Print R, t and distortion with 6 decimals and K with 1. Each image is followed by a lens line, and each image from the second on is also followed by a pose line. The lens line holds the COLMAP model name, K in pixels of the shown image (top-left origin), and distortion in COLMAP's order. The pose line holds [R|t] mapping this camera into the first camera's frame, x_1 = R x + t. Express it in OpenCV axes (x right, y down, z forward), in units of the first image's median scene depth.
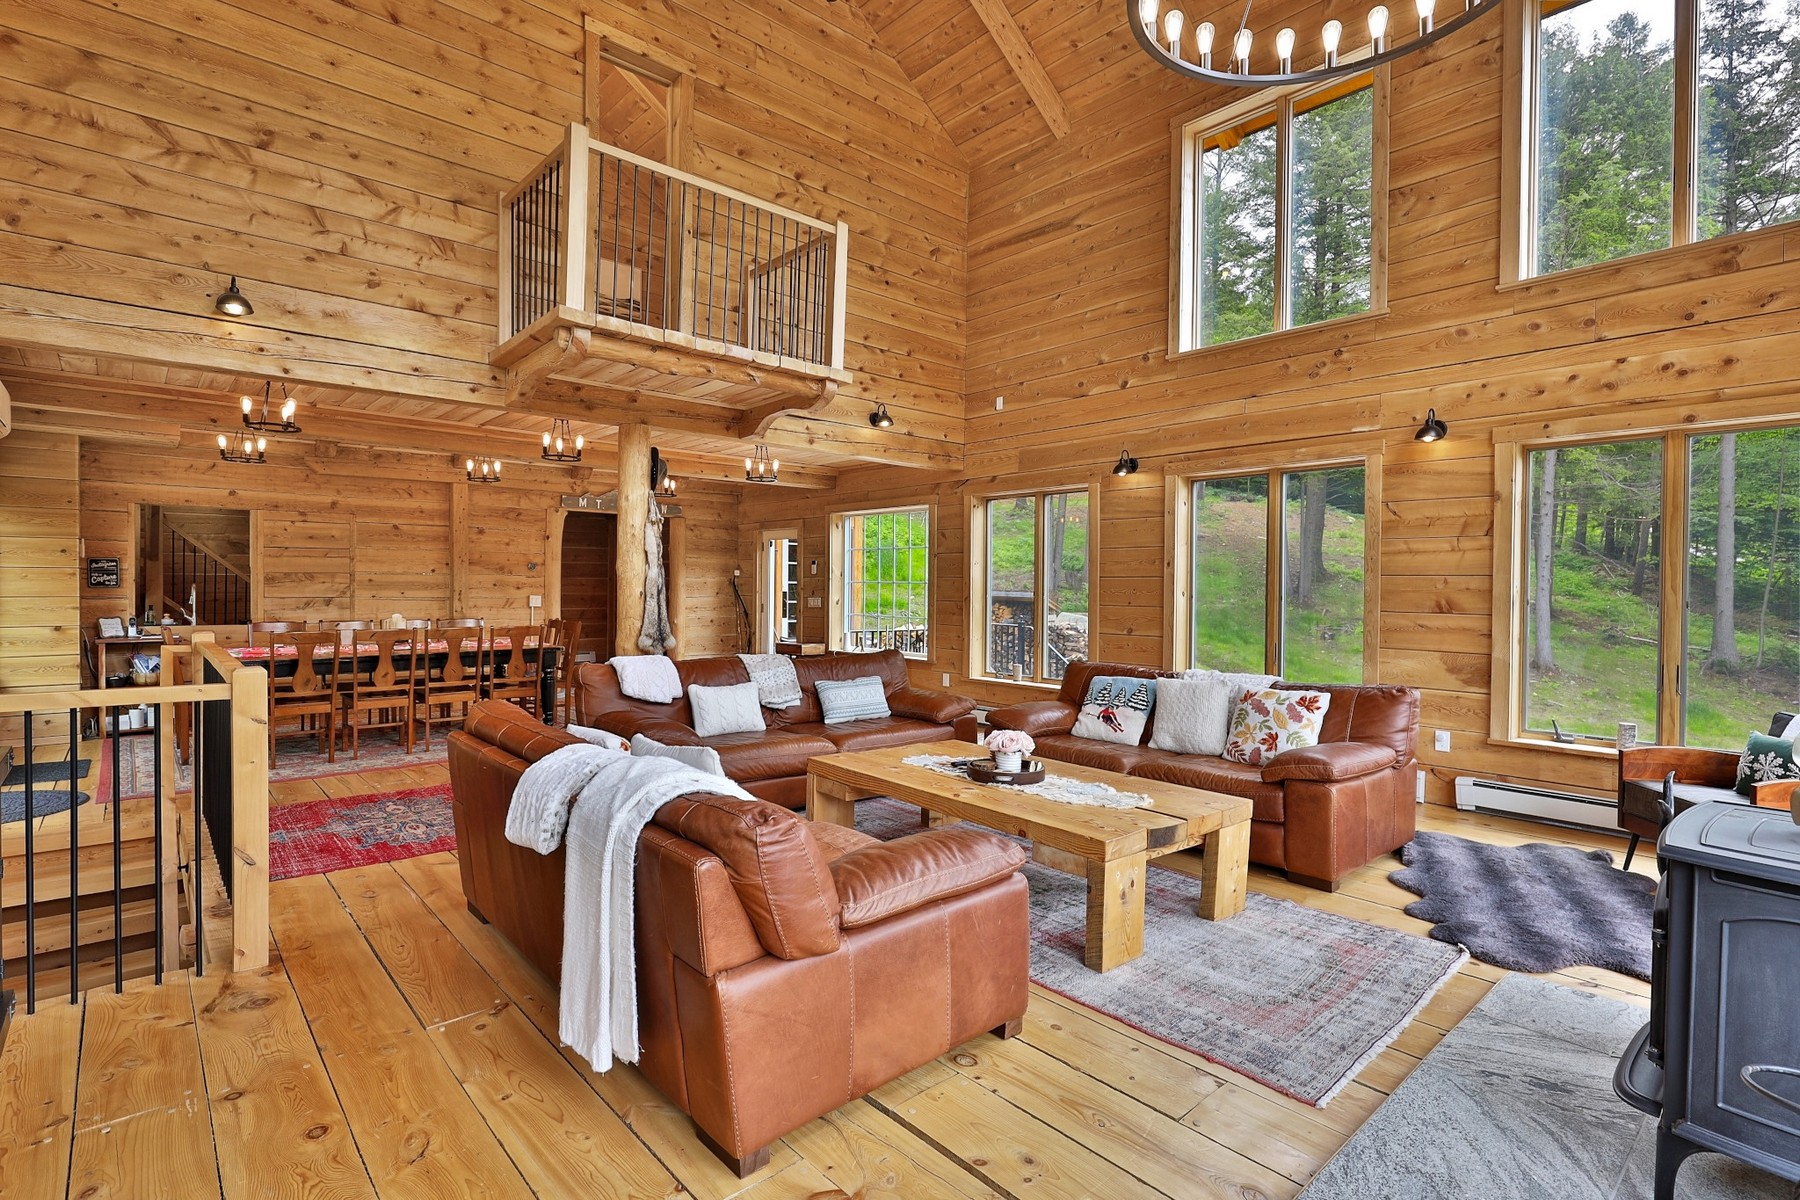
lens RADIAL K [[871.6, 0, 901.1], [0, 871.6, 597.8], [0, 0, 1]] dist [0.010016, -0.002371]
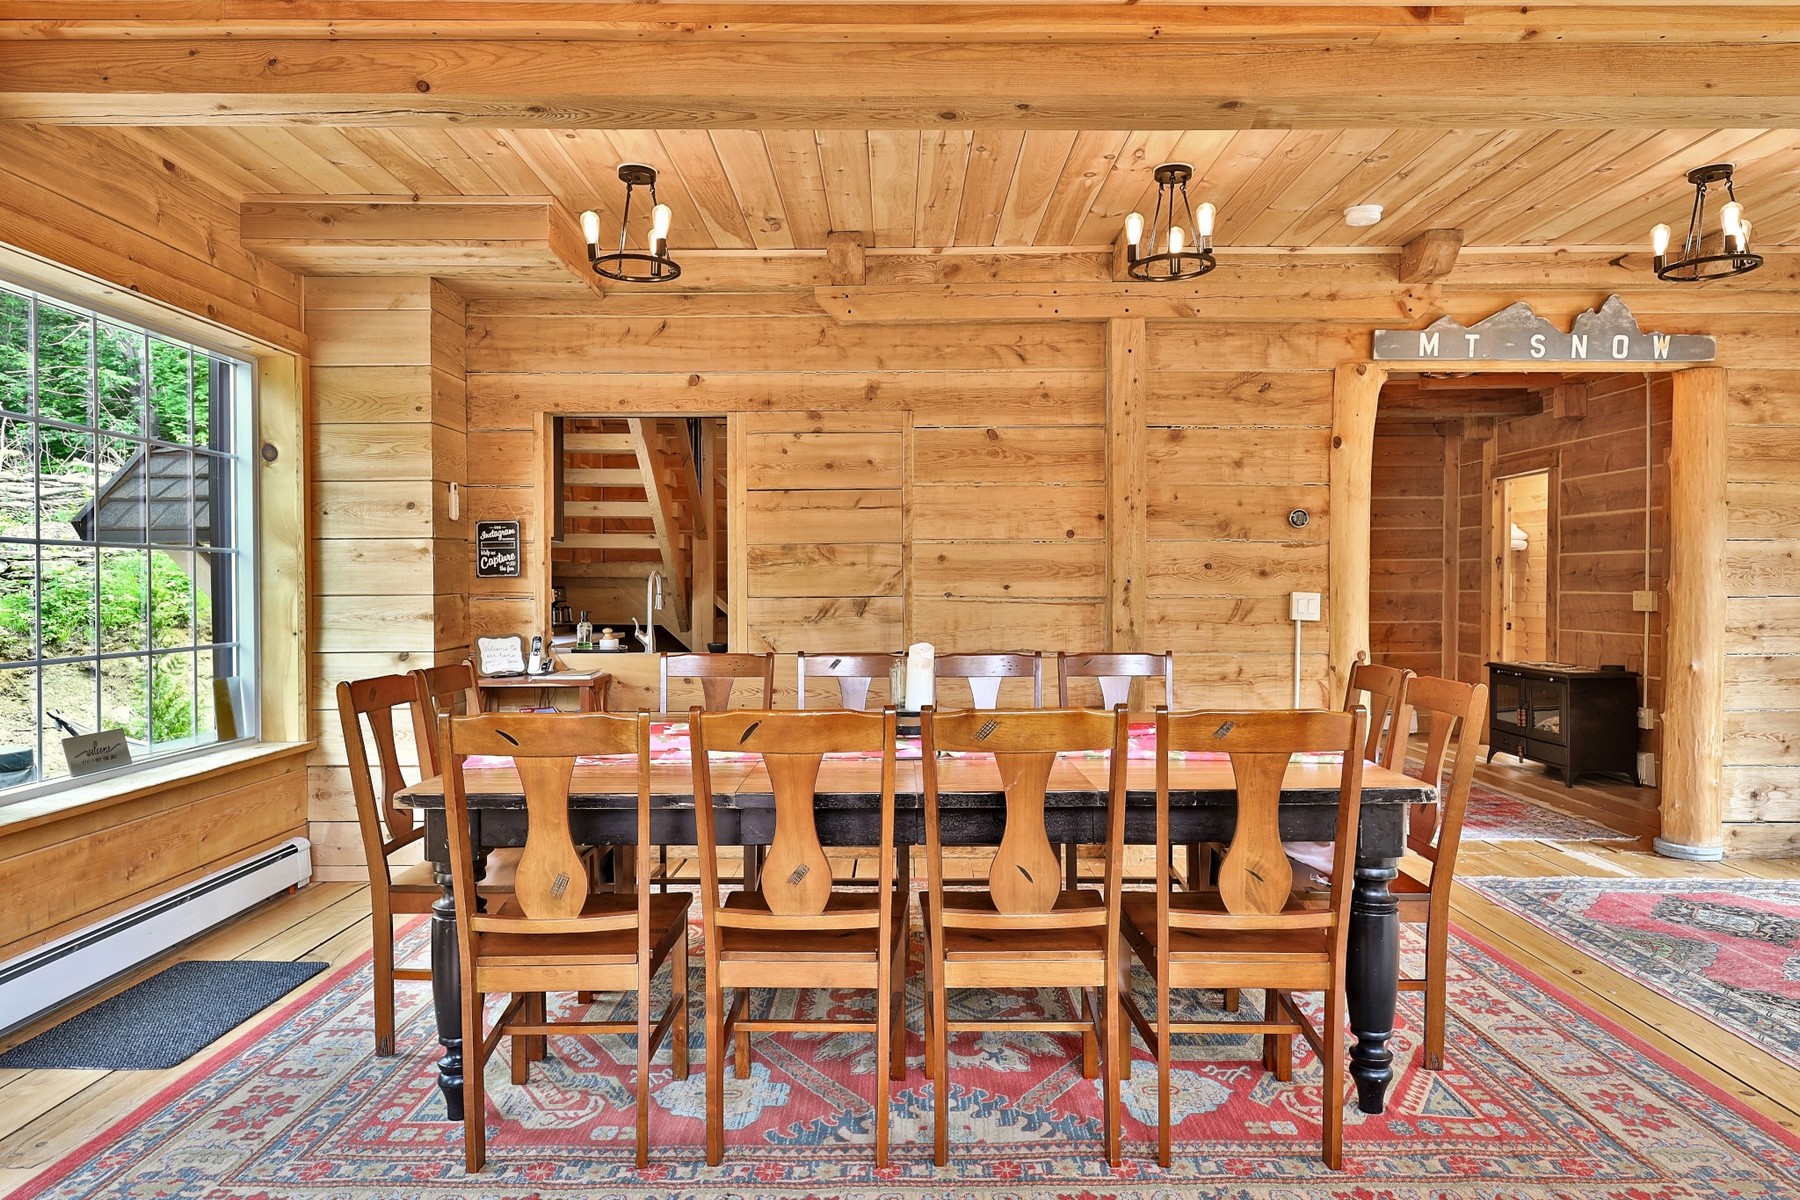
lens RADIAL K [[1103.5, 0, 901.0], [0, 1103.5, 602.3], [0, 0, 1]] dist [0.003419, 0.000346]
pose [[0.744419, -0.003071, -0.667706, -0.249230], [-0.000941, 0.999984, -0.005648, 0.005428], [0.667712, 0.004832, 0.744404, 0.568906]]
